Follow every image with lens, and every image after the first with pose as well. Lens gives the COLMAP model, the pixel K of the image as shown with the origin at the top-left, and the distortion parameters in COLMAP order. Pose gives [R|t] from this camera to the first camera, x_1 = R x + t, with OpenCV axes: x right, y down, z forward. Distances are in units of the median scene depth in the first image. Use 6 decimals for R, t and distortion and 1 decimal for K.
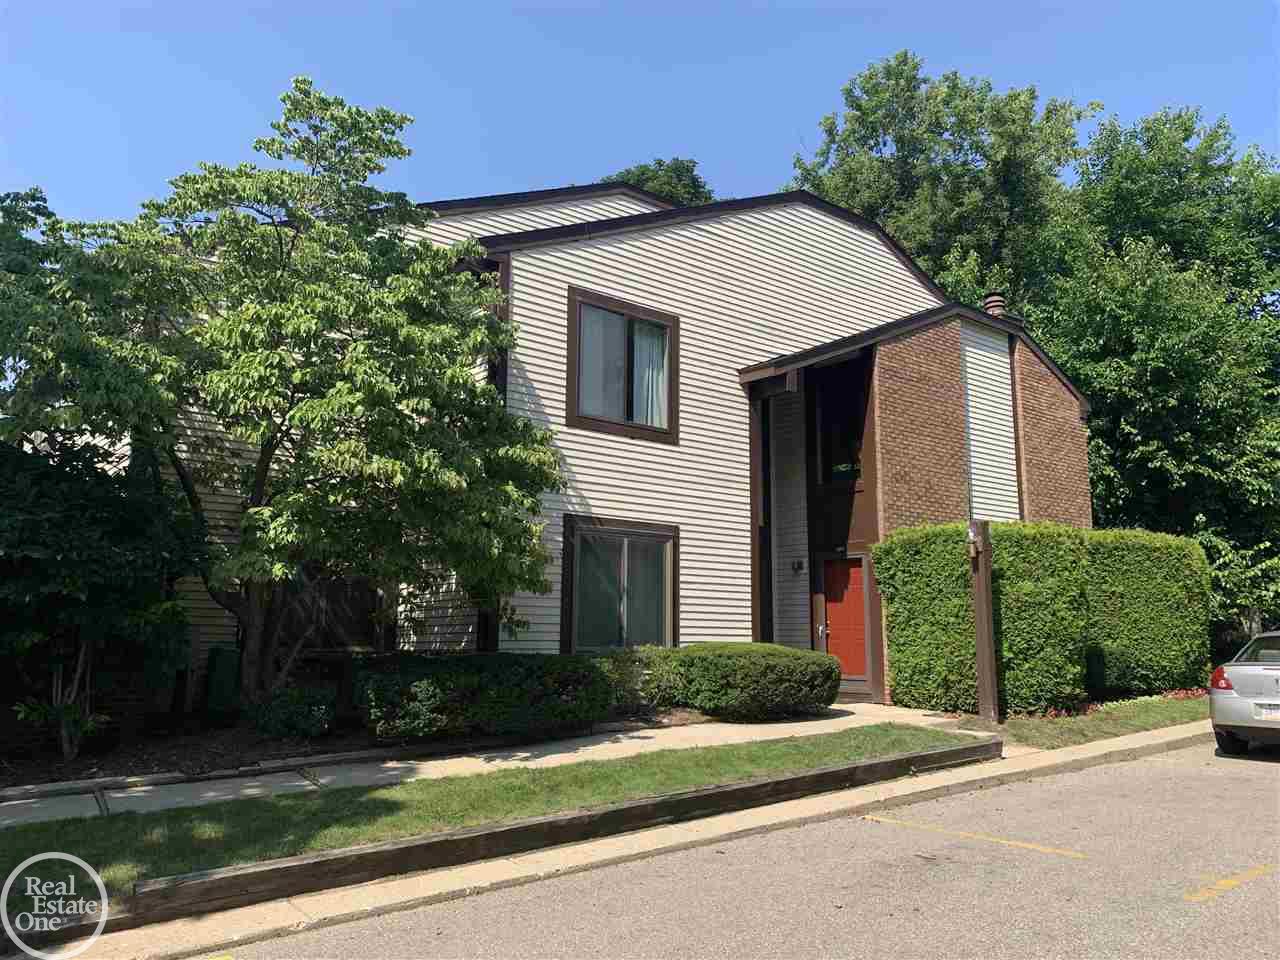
lens RADIAL K [[969.6, 0, 639.5], [0, 969.6, 472.8], [0, 0, 1]] dist [0.057218, -0.072673]
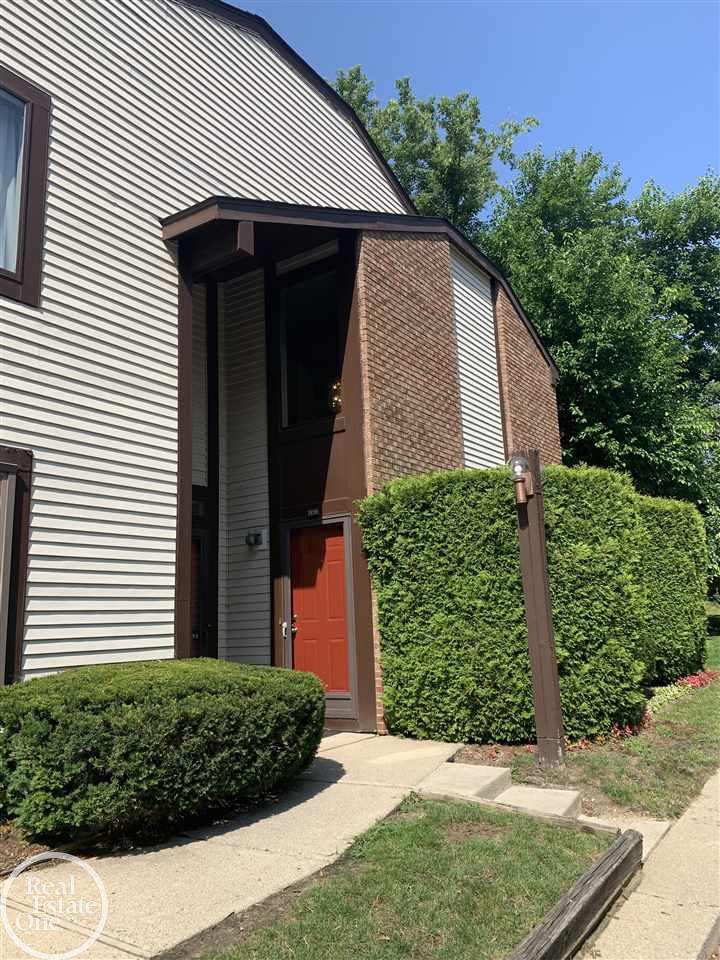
lens RADIAL K [[729.0, 0, 358.6], [0, 729.0, 455.3], [0, 0, 1]] dist [0.171621, -0.384051]
pose [[0.955783, 0.016393, 0.293616, 0.083732], [0.002296, 0.997999, -0.063192, 0.075542], [-0.294065, 0.061072, 0.953832, 0.500220]]
